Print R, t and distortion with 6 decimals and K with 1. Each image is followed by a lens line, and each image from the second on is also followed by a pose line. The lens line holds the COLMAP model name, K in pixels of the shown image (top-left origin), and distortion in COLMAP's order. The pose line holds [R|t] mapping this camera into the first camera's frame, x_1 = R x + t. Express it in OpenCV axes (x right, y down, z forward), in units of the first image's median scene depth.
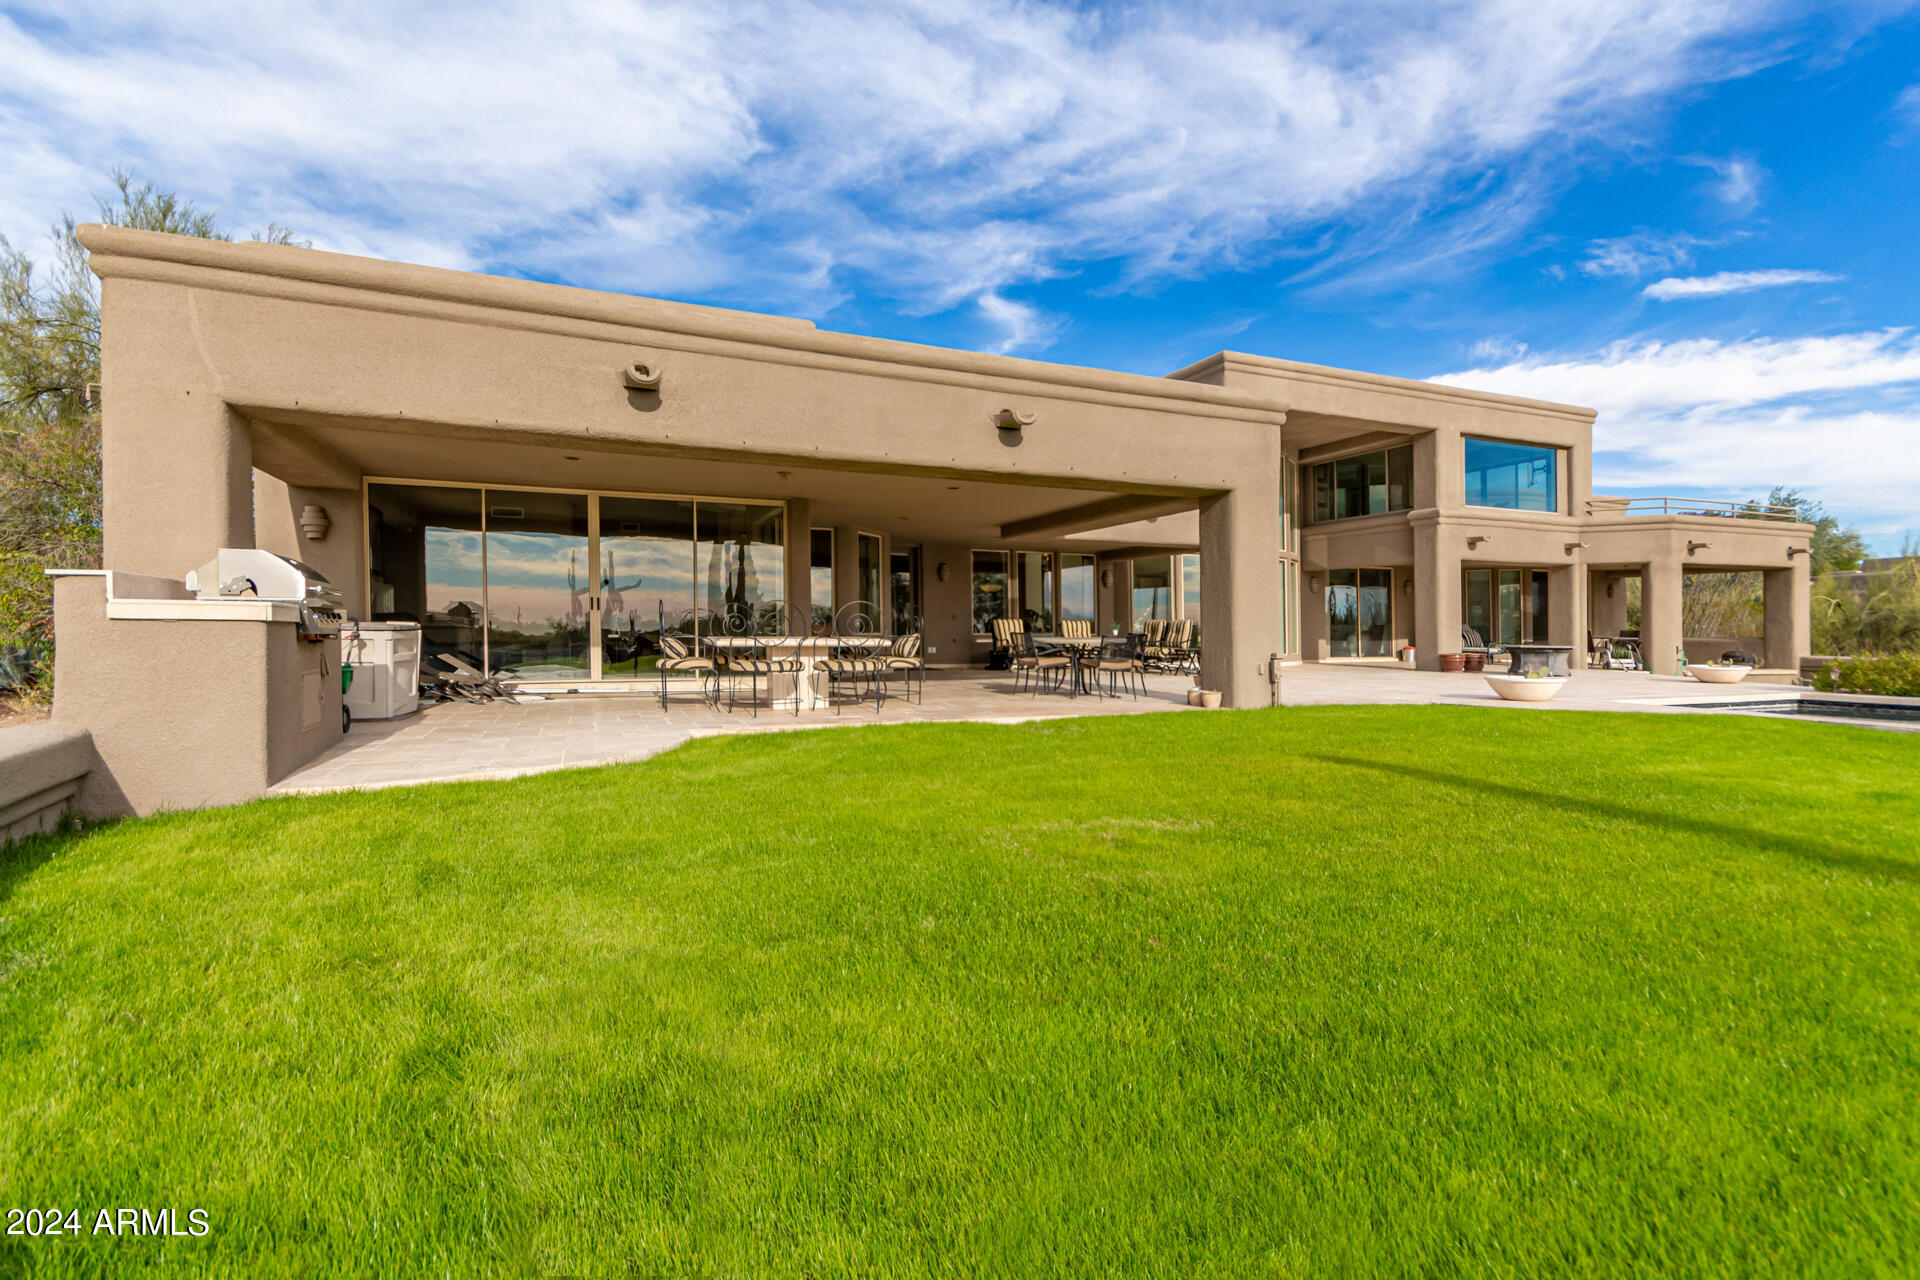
lens RADIAL K [[891.6, 0, 961.3], [0, 891.6, 632.6], [0, 0, 1]] dist [0.000447, 0.000031]
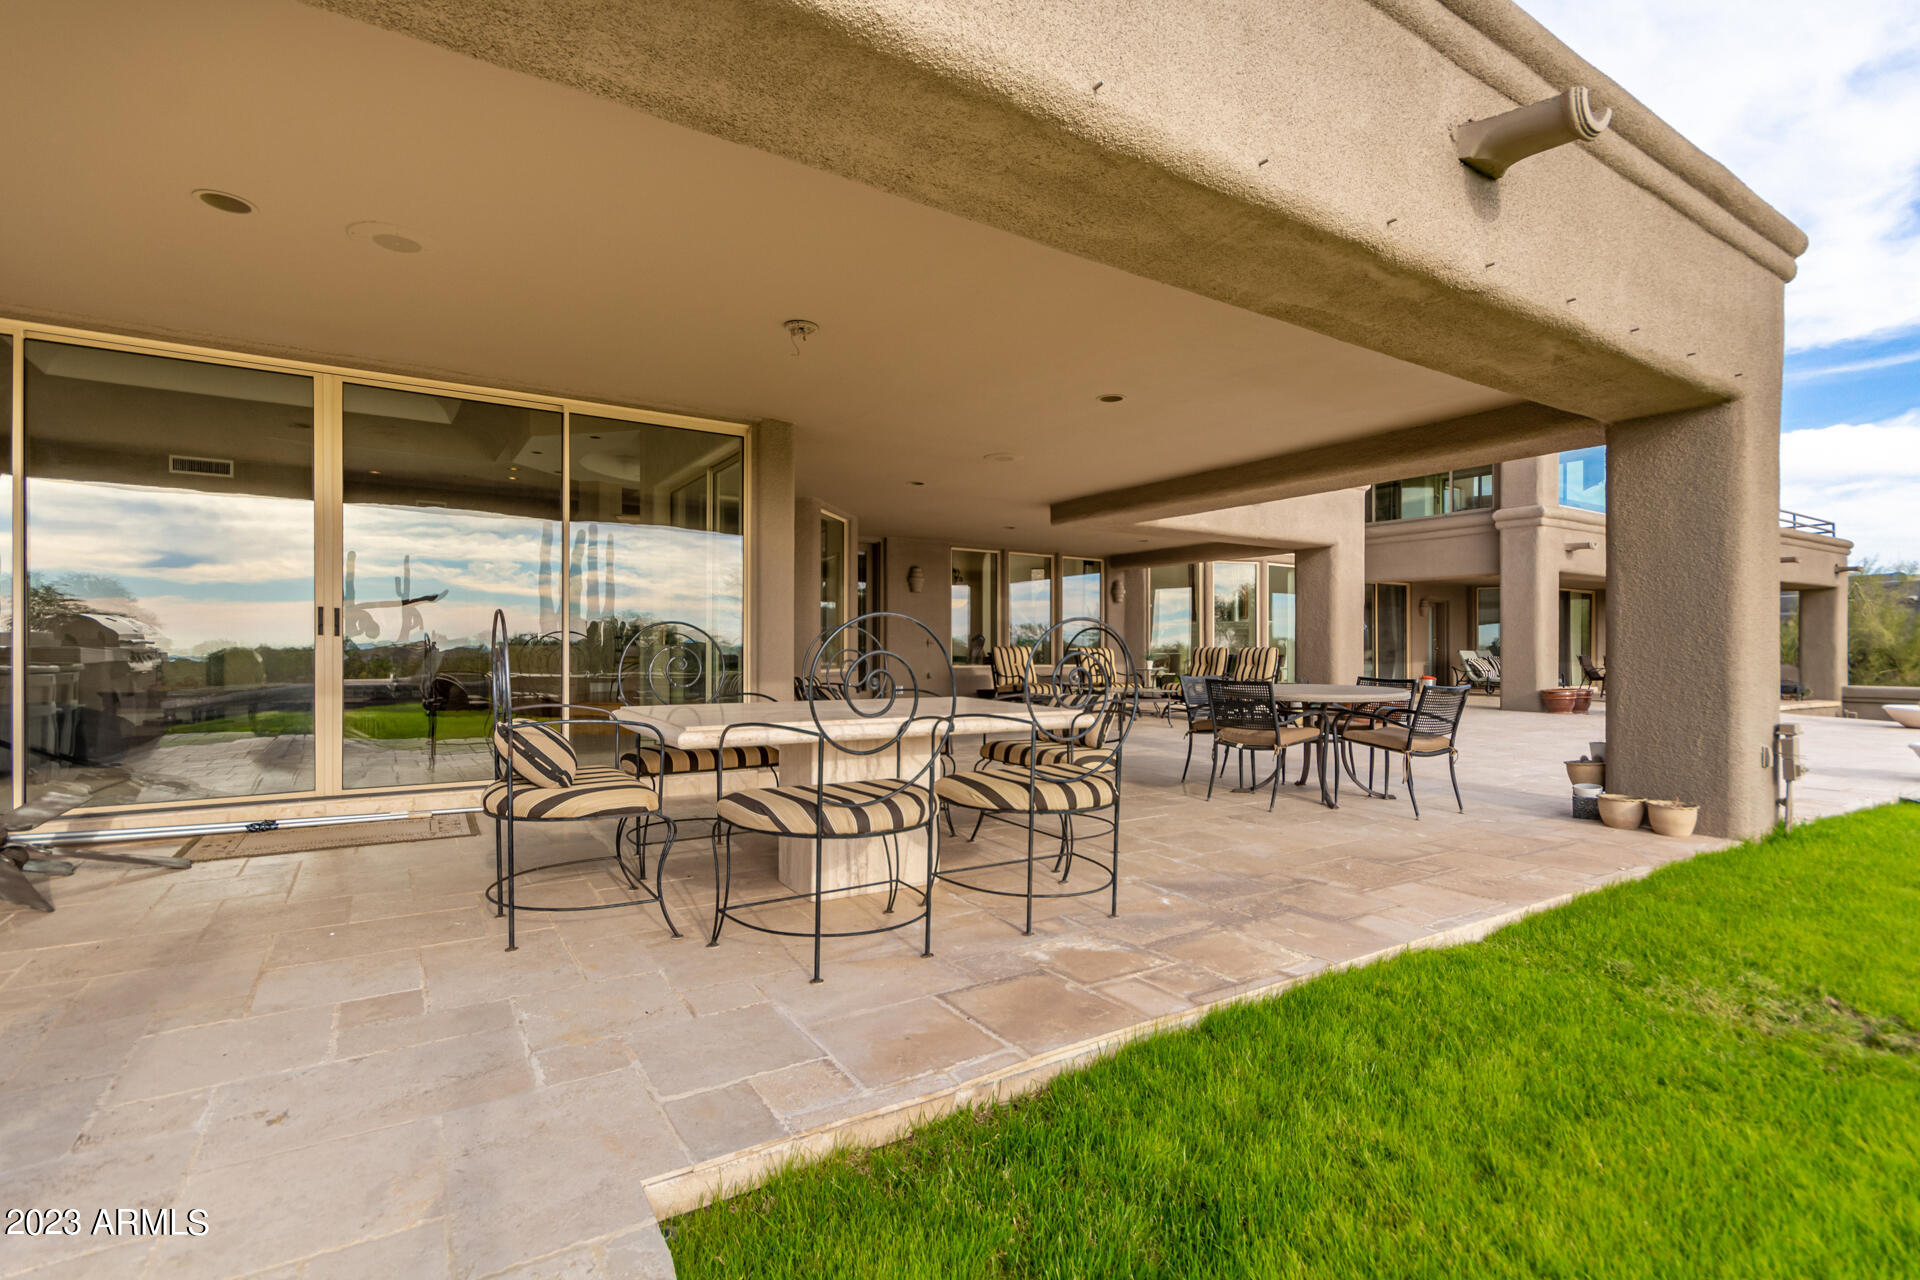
lens RADIAL K [[891.6, 0, 963.8], [0, 891.6, 646.9], [0, 0, 1]] dist [0.000447, 0.000031]
pose [[0.978095, -0.003285, 0.208133, -0.125972], [0.004073, 0.999986, -0.003356, -0.014204], [-0.208119, 0.004130, 0.978095, 0.333532]]
